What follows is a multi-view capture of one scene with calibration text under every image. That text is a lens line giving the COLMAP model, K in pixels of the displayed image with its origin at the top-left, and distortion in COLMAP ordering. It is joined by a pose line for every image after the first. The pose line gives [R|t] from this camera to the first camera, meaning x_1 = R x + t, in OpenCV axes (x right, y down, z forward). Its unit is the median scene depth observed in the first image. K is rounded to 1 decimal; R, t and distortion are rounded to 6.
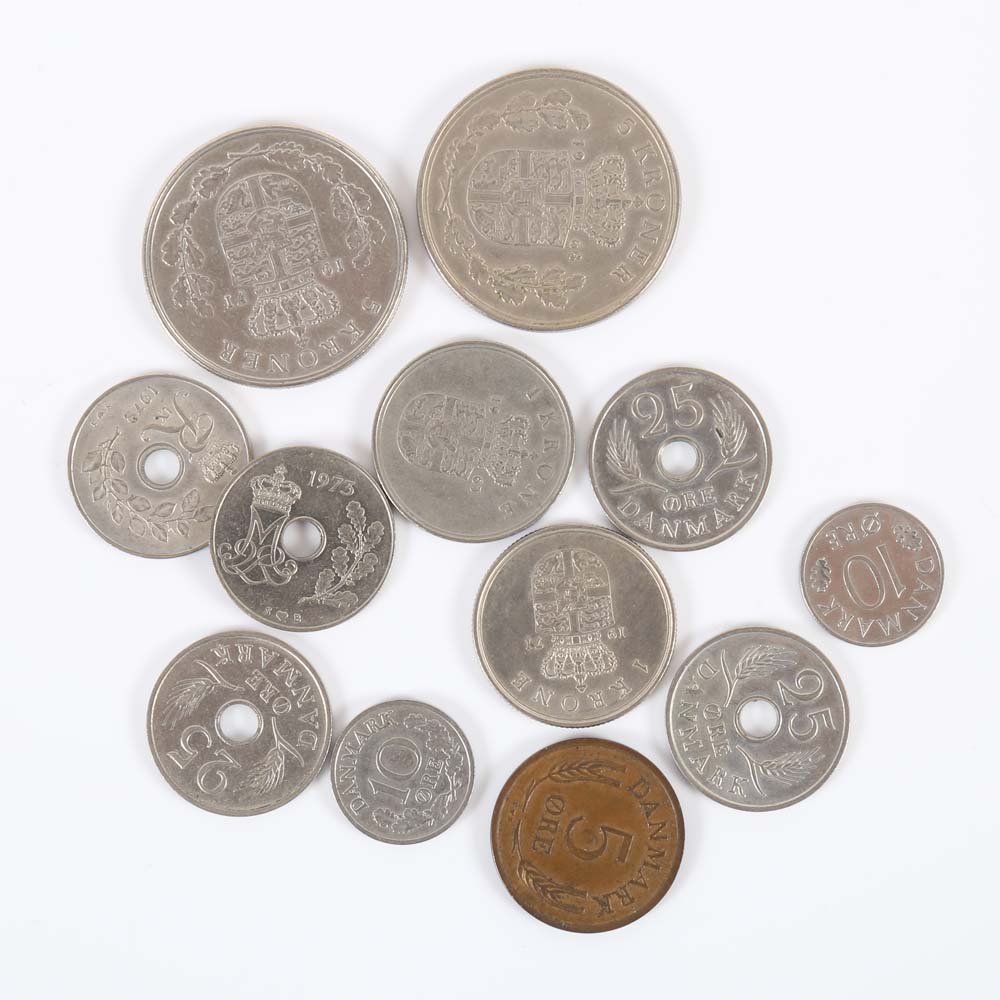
lens RADIAL K [[3188.9, 0, 520.5], [0, 3188.9, 544.6], [0, 0, 1]] dist [0.197268, 0.000000]
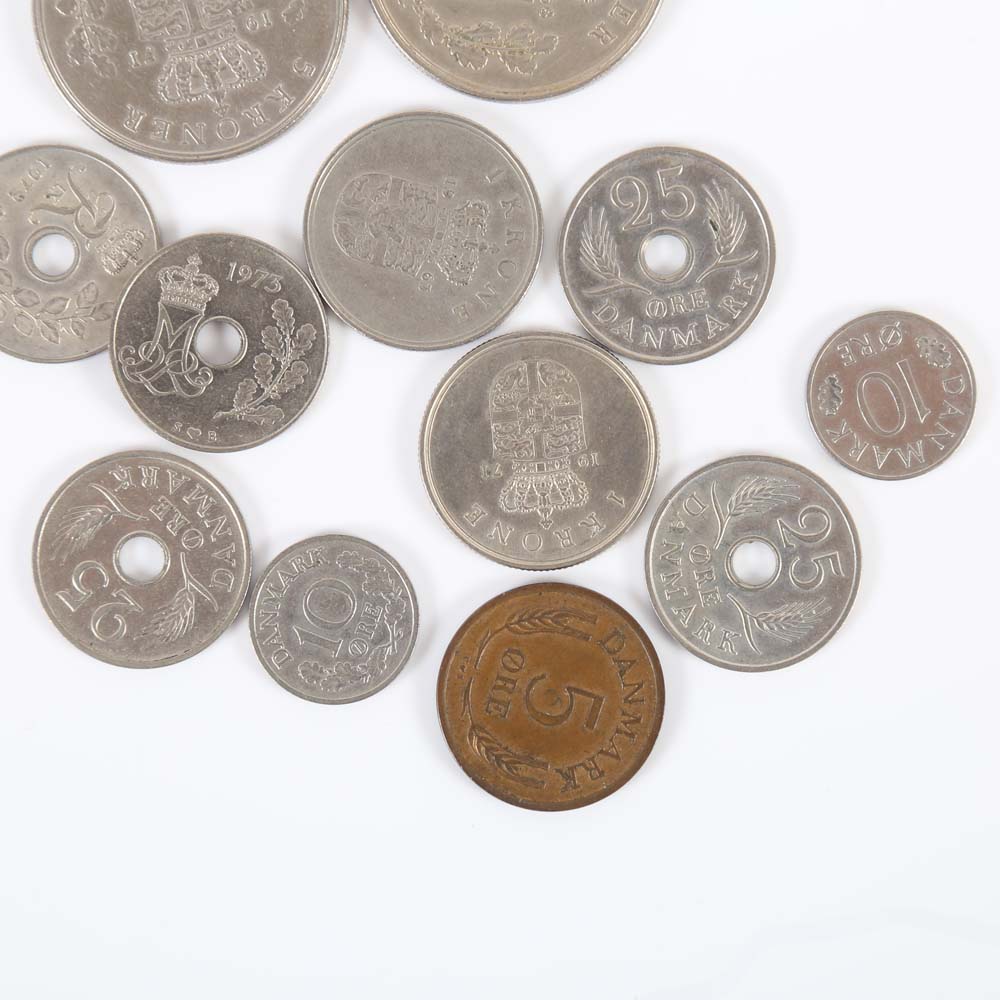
lens RADIAL K [[4712.1, 0, 523.8], [0, 4712.1, 489.8], [0, 0, 1]] dist [0.525805, 0.000000]
pose [[0.999856, 0.014788, 0.008372, 0.002505], [-0.014910, 0.999780, 0.014740, 0.017486], [-0.008152, -0.014862, 0.999856, -0.254111]]
